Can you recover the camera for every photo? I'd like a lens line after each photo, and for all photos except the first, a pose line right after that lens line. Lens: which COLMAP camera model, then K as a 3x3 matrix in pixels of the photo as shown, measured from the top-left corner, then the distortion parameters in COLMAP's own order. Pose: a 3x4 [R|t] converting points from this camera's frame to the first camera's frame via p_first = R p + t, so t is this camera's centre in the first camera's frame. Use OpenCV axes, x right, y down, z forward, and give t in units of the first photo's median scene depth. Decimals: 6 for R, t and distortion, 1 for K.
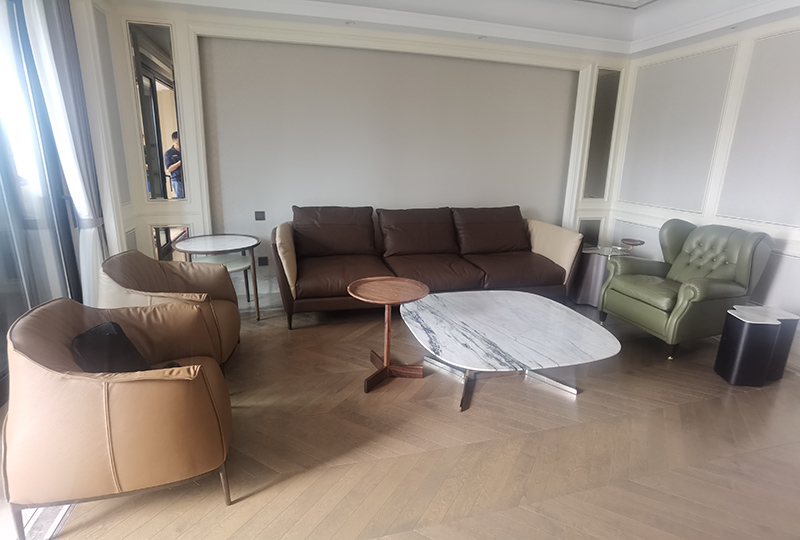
lens RADIAL K [[421.7, 0, 397.4], [0, 421.7, 263.7], [0, 0, 1]] dist [-0.023186, -0.000566]
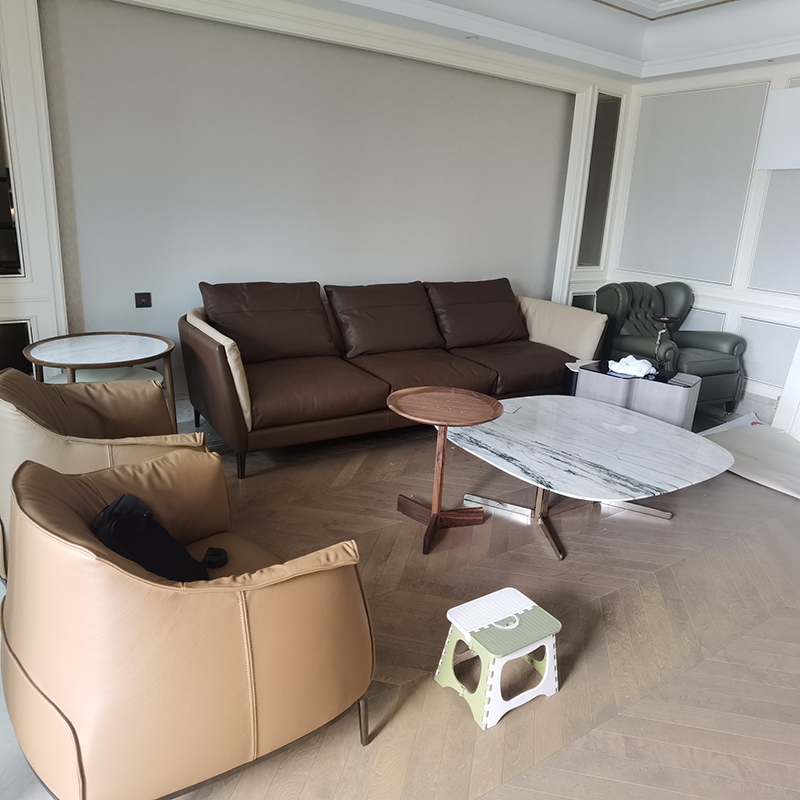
lens RADIAL K [[618.7, 0, 400.3], [0, 618.7, 402.2], [0, 0, 1]] dist [0.031947, -0.137667]
pose [[0.952522, -0.070232, 0.296258, -0.301950], [0.050414, 0.995982, 0.074021, -0.017632], [-0.300266, -0.055571, 0.952235, 0.034044]]
